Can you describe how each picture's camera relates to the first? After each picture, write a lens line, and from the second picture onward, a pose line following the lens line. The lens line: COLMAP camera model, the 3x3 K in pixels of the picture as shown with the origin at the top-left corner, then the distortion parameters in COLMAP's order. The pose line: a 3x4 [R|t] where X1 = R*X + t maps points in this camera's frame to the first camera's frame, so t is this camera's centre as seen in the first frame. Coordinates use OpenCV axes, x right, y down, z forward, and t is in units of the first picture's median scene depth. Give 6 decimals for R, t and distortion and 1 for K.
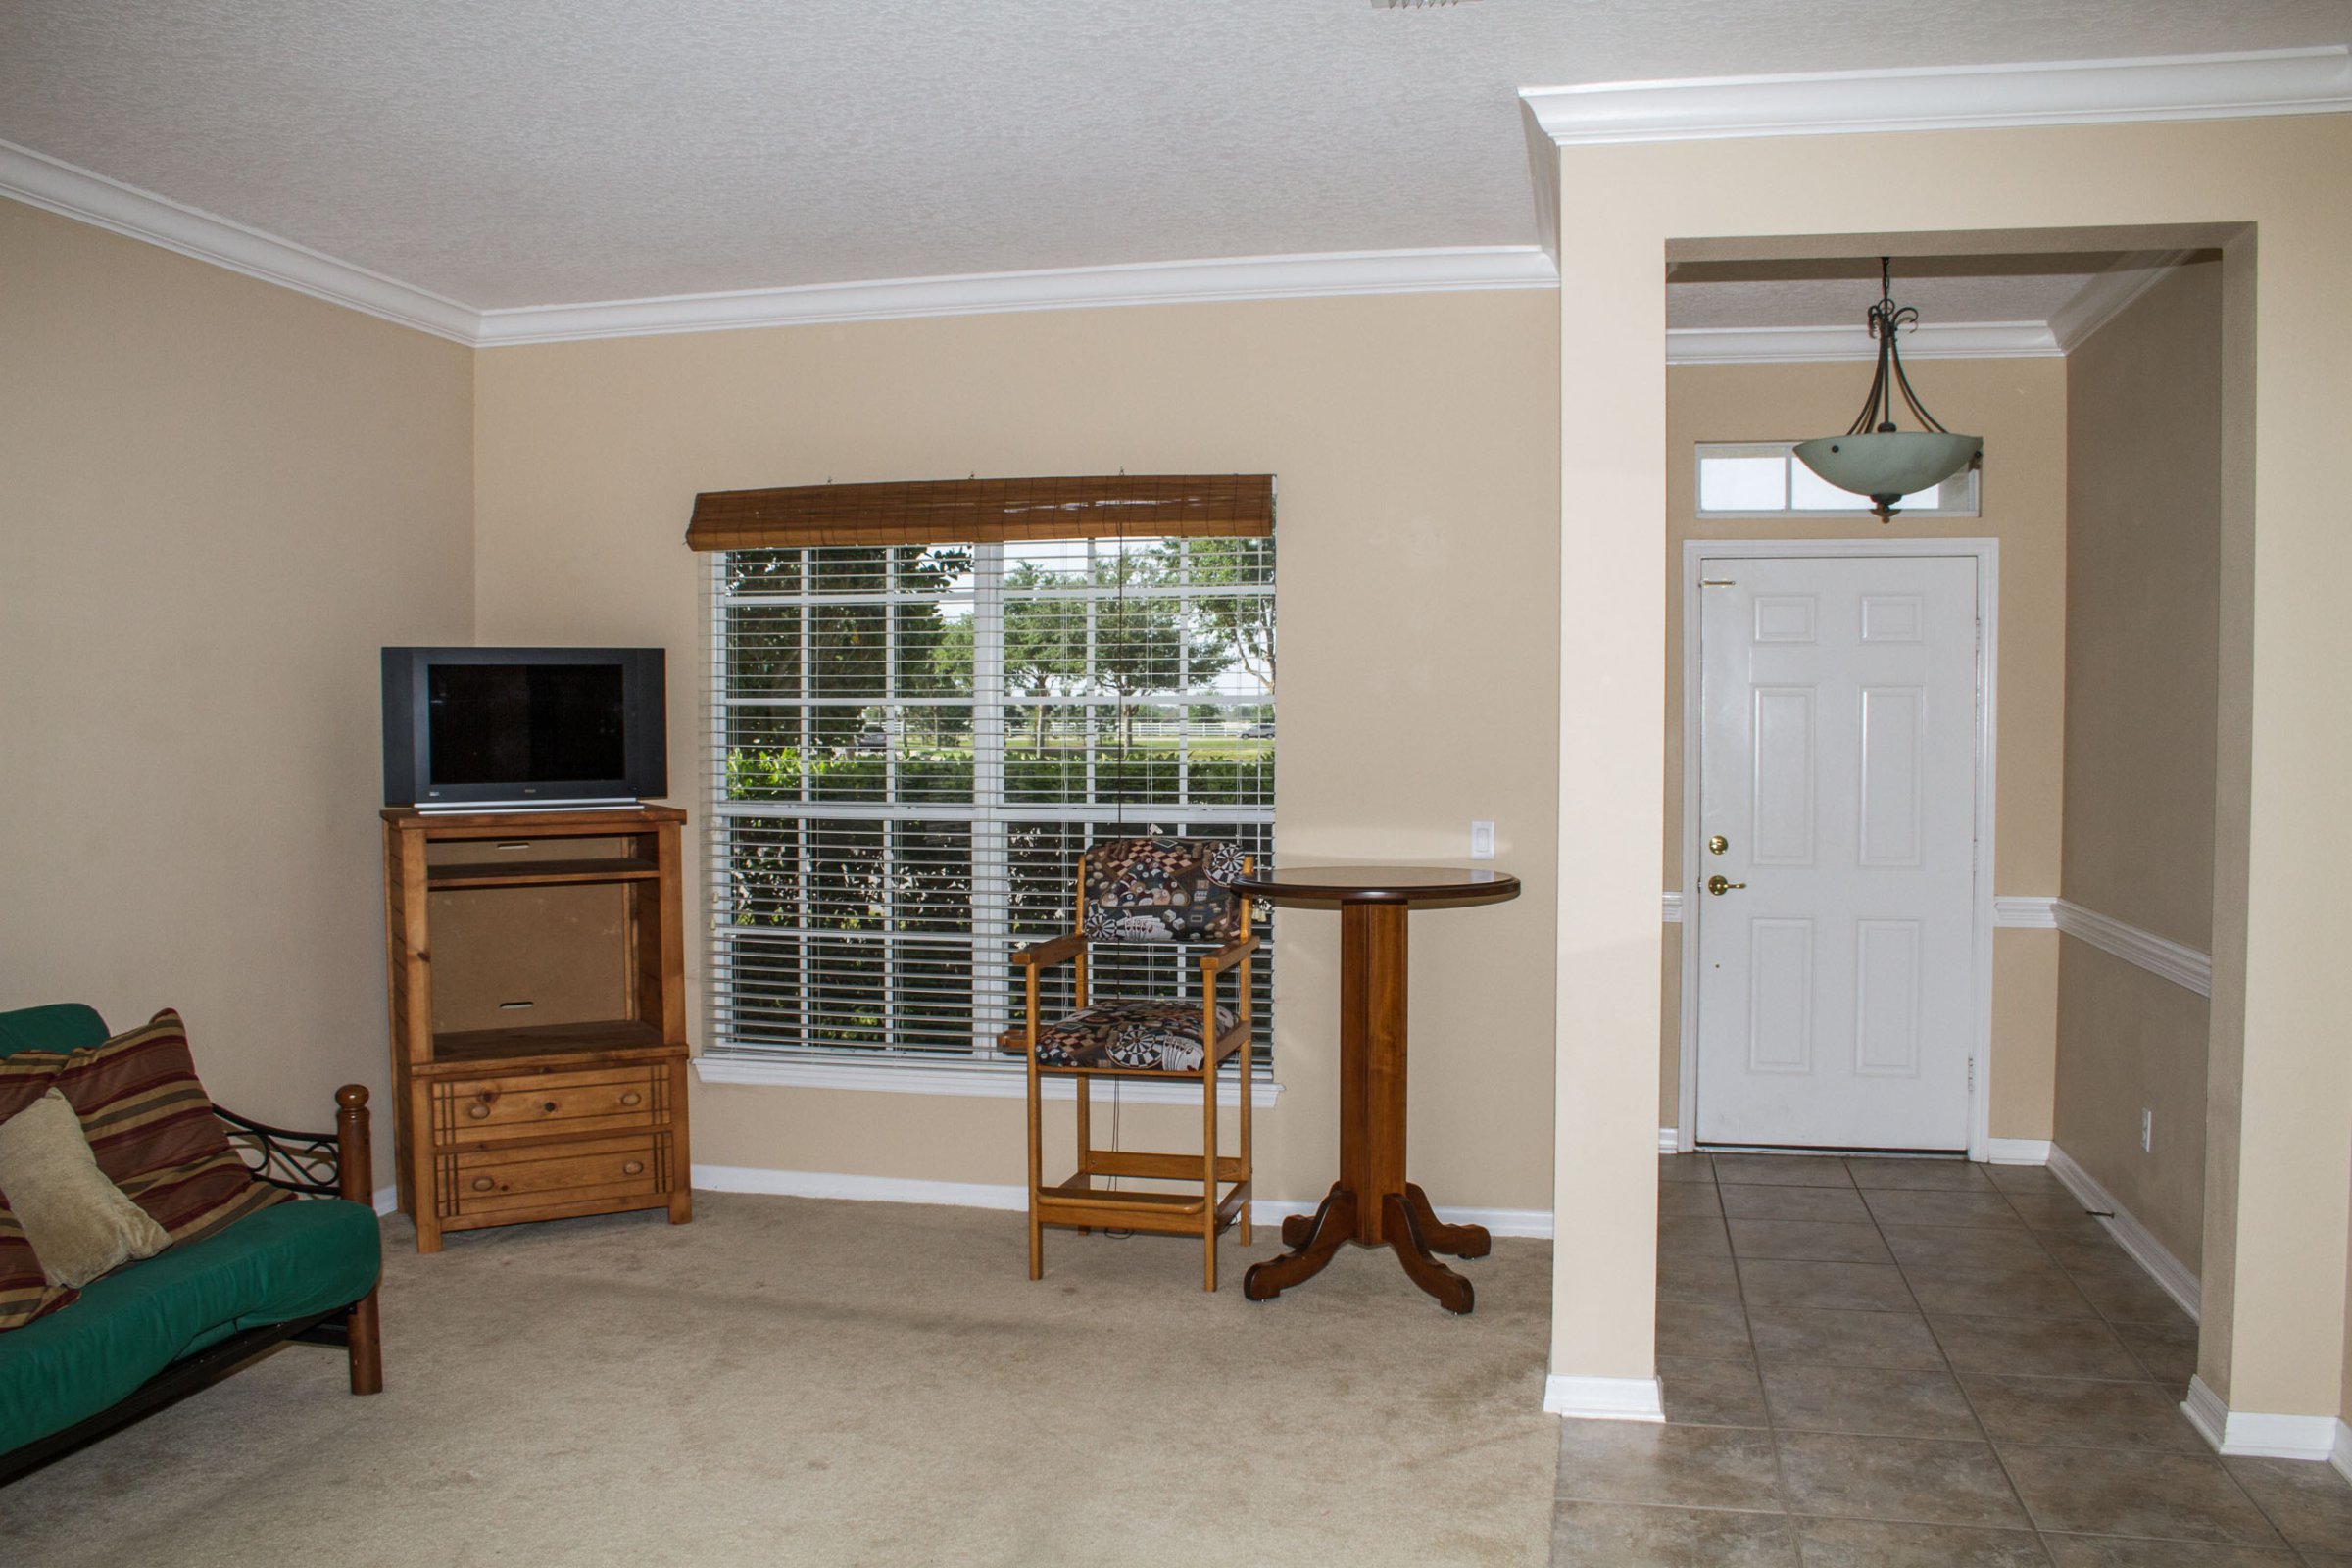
lens RADIAL K [[1903.1, 0, 1176.0], [0, 1903.1, 784.0], [0, 0, 1]] dist [-0.153901, 0.210575]
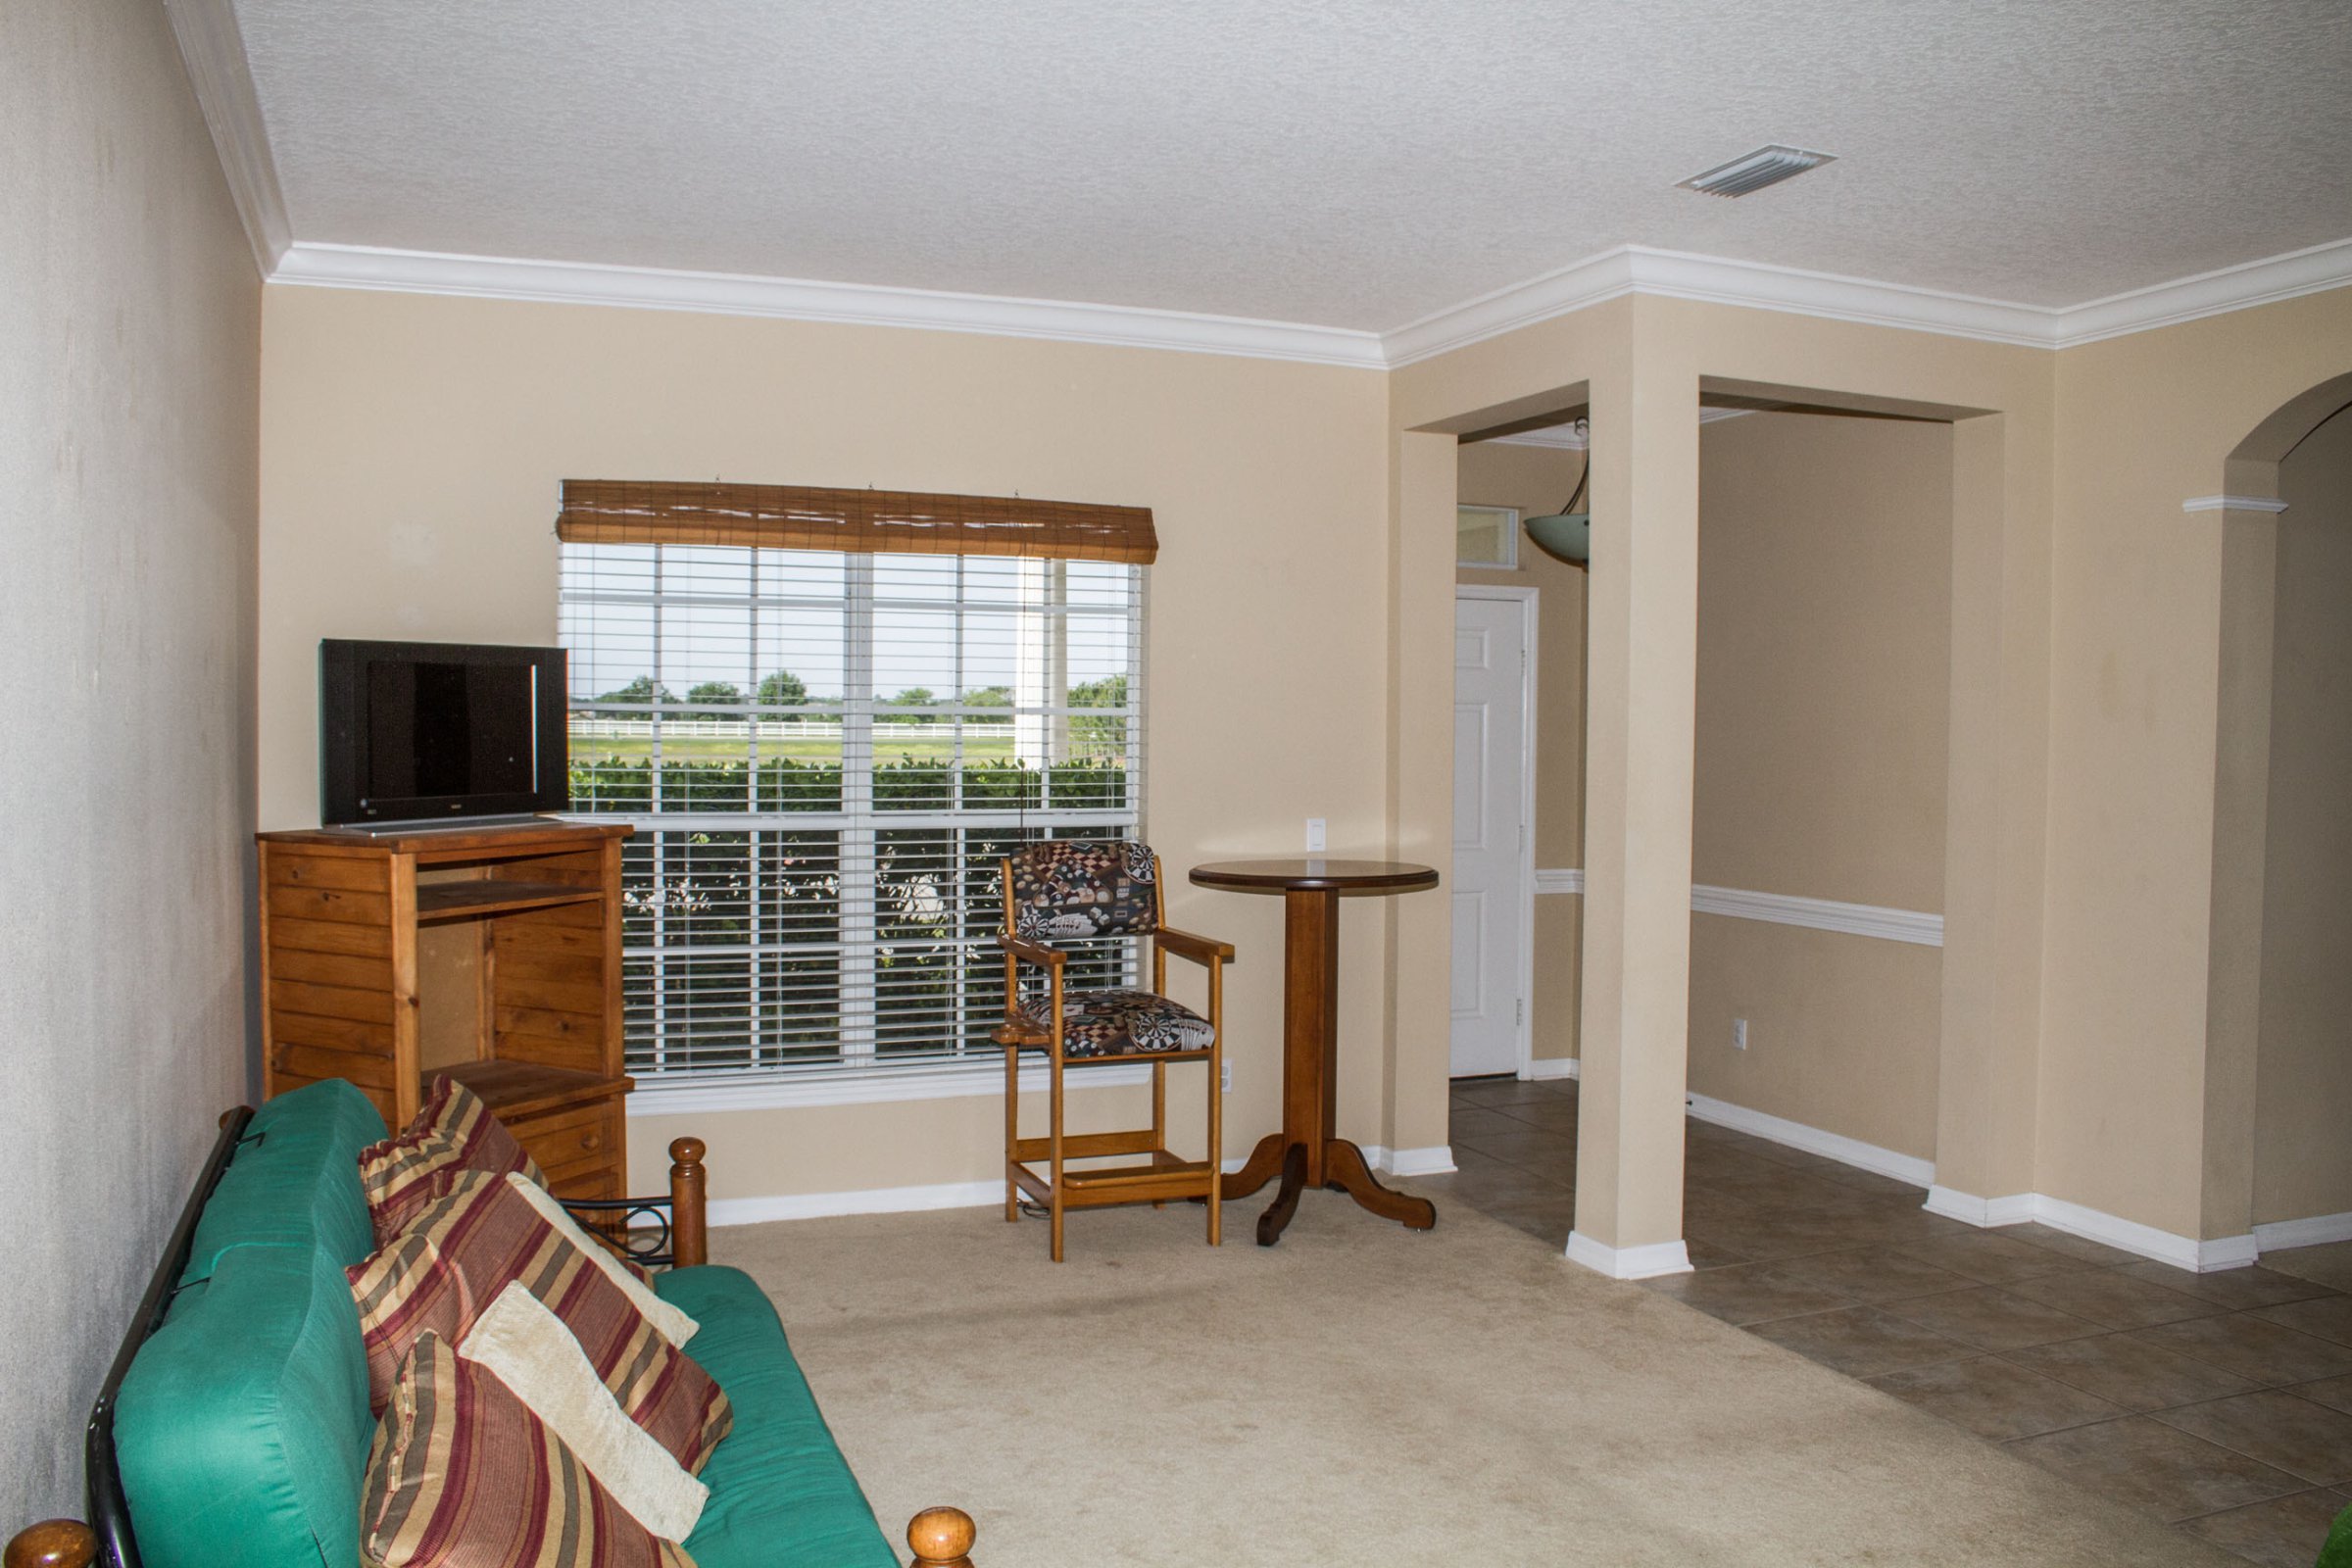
lens RADIAL K [[1859.2, 0, 1116.9], [0, 1859.2, 807.9], [0, 0, 1]] dist [-0.135752, 0.003187]
pose [[0.832259, -0.015841, 0.554160, -0.575989], [0.009667, 0.999854, 0.014062, -0.004779], [-0.554302, -0.006346, 0.832291, 0.116943]]
